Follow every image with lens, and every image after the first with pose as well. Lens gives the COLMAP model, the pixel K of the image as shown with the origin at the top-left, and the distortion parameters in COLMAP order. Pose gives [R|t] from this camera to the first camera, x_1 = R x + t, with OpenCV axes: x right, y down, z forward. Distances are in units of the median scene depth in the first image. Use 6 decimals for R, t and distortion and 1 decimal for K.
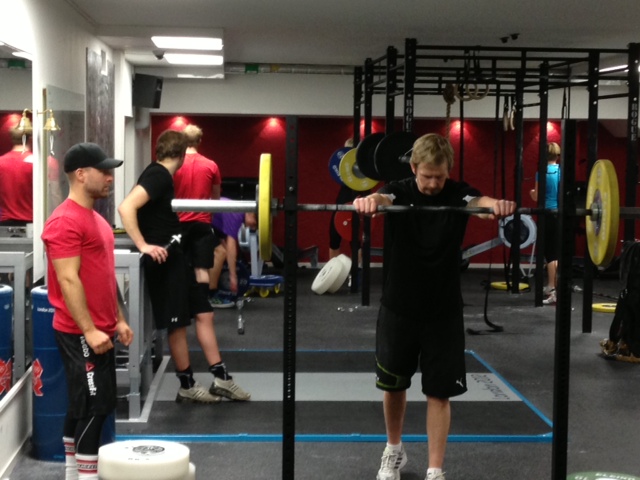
lens RADIAL K [[1274.8, 0, 334.2], [0, 1274.8, 239.7], [0, 0, 1]] dist [0.061440, 0.247331]
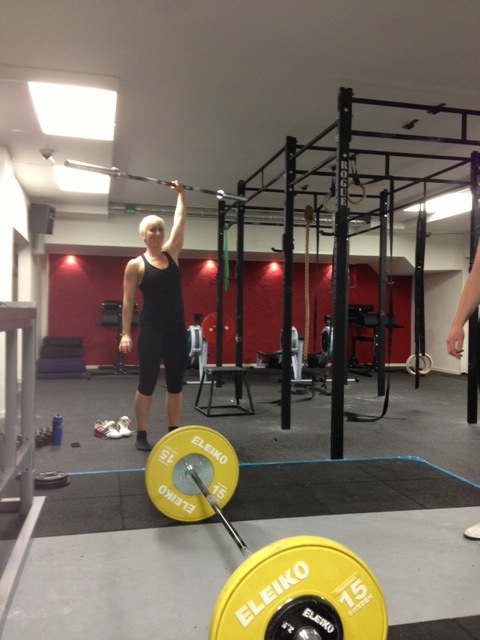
lens RADIAL K [[577.8, 0, 240.0], [0, 577.8, 320.0], [0, 0, 1]] dist [0.130803, -0.228263]
pose [[0.988003, -0.004686, 0.154362, -0.060164], [0.014593, 0.997900, -0.063107, 0.016317], [-0.153742, 0.064603, 0.985997, 0.543370]]
